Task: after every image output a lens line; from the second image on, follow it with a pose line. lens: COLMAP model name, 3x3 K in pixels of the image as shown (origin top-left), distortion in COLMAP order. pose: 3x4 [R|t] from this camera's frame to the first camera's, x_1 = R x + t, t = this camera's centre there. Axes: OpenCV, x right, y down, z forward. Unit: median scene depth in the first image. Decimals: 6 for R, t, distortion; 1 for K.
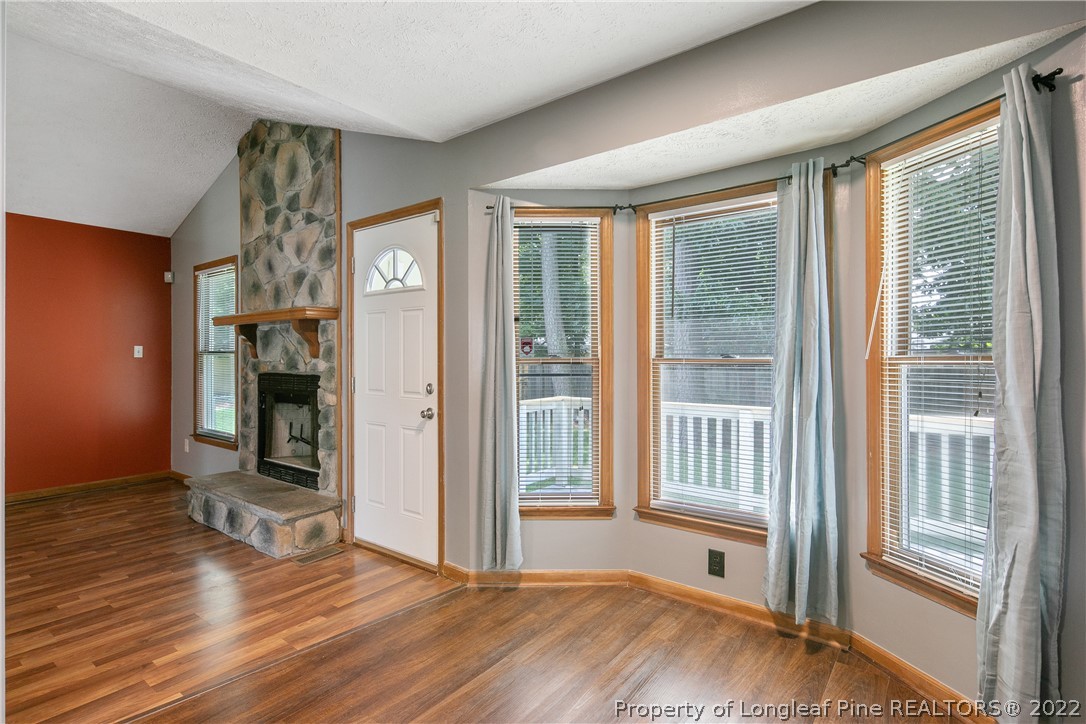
lens RADIAL K [[536.5, 0, 542.2], [0, 536.5, 356.8], [0, 0, 1]] dist [-0.000632, -0.000083]
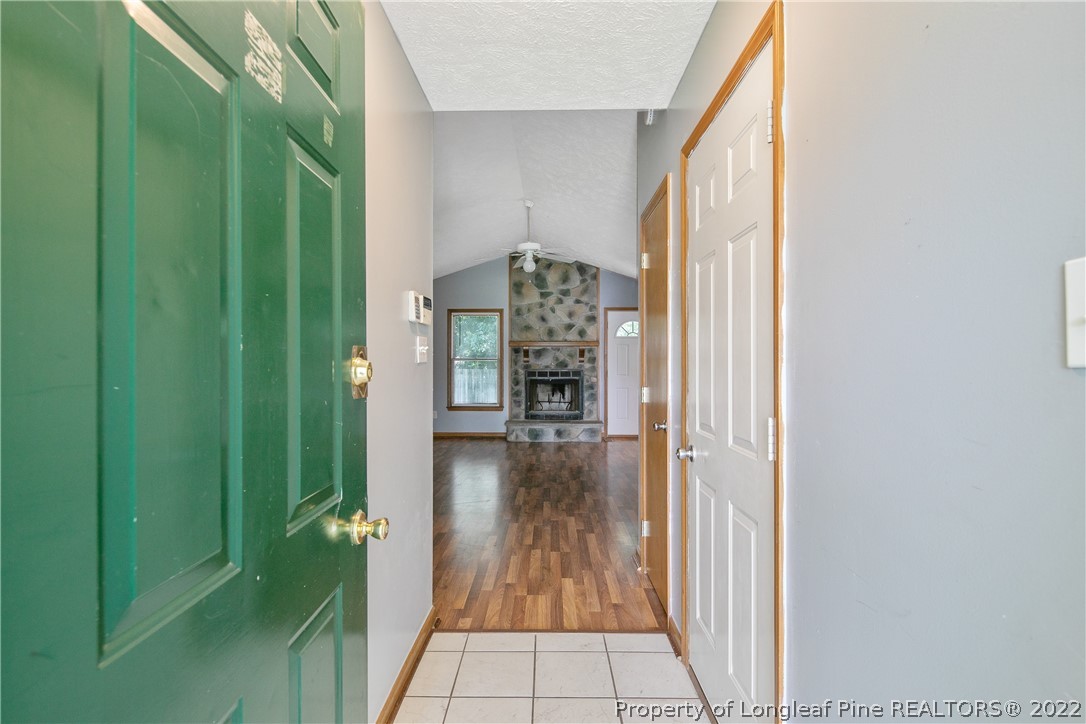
lens RADIAL K [[527.4, 0, 539.5], [0, 527.4, 365.6], [0, 0, 1]] dist [-0.002332, -0.001420]
pose [[0.805571, -0.003915, 0.592487, -2.015248], [-0.001116, 0.999966, 0.008124, -0.002393], [-0.592499, -0.007206, 0.805539, -0.762425]]
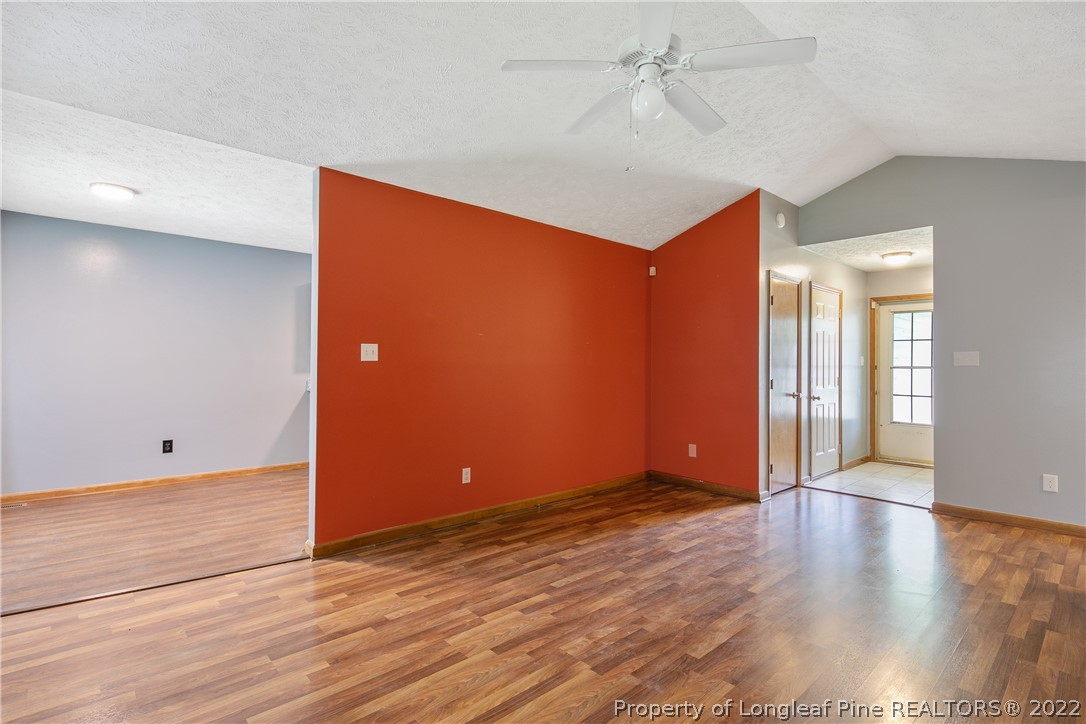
lens RADIAL K [[521.7, 0, 538.4], [0, 521.7, 356.8], [0, 0, 1]] dist [0.002450, 0.000412]
pose [[-0.983224, -0.006961, 0.182267, -1.010526], [-0.009598, 0.999862, -0.013590, 0.004276], [-0.182147, -0.015112, -0.983155, 1.285320]]
